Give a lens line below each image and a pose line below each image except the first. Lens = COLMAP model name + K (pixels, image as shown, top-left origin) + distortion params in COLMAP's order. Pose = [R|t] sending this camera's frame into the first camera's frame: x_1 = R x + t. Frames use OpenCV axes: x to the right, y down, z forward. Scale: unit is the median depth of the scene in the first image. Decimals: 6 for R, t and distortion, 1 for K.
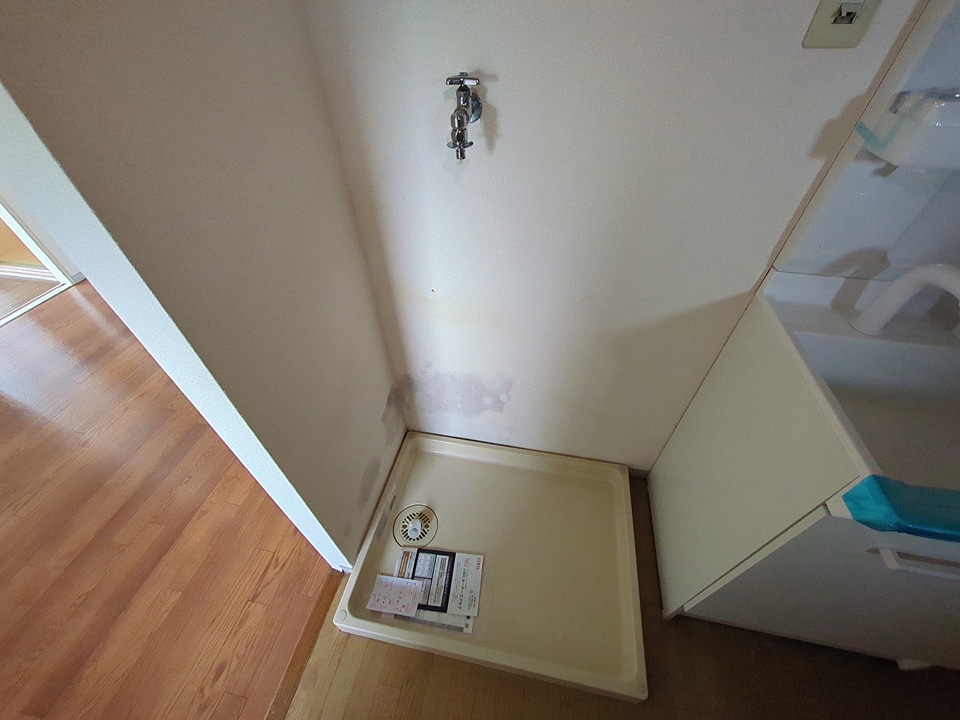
lens RADIAL K [[377.4, 0, 480.6], [0, 377.4, 358.2], [0, 0, 1]] dist [-0.000654, 0.000287]
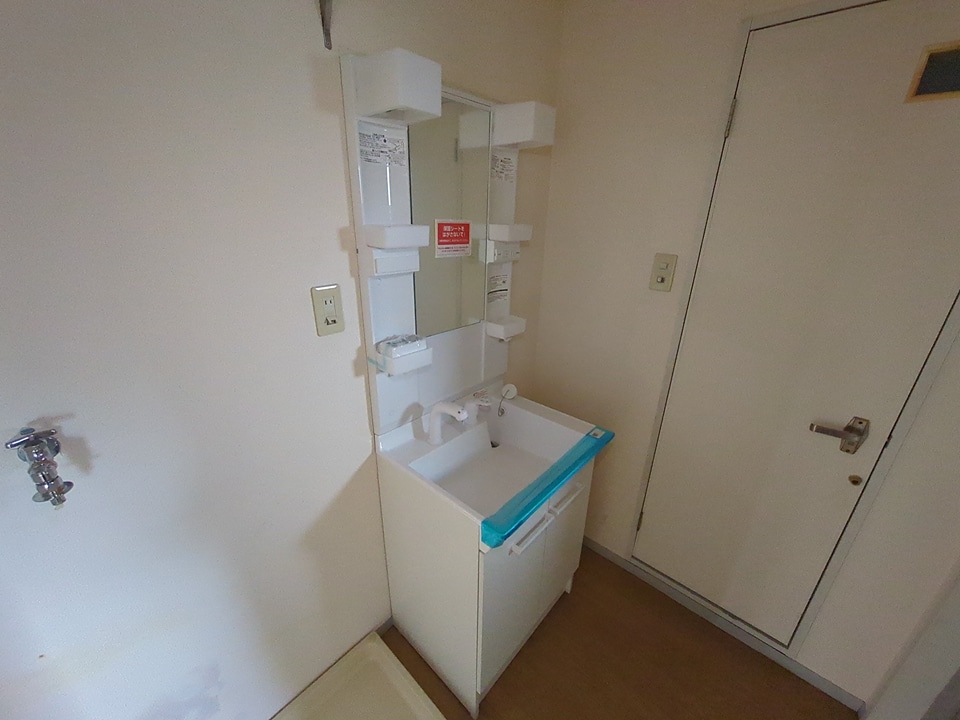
lens RADIAL K [[377.4, 0, 478.9], [0, 377.4, 359.6], [0, 0, 1]] dist [-0.000654, 0.000287]
pose [[0.517092, -0.294486, 0.803675, -0.151947], [0.580700, 0.810502, -0.076639, -0.141610], [-0.628811, 0.506324, 0.590112, -0.339482]]
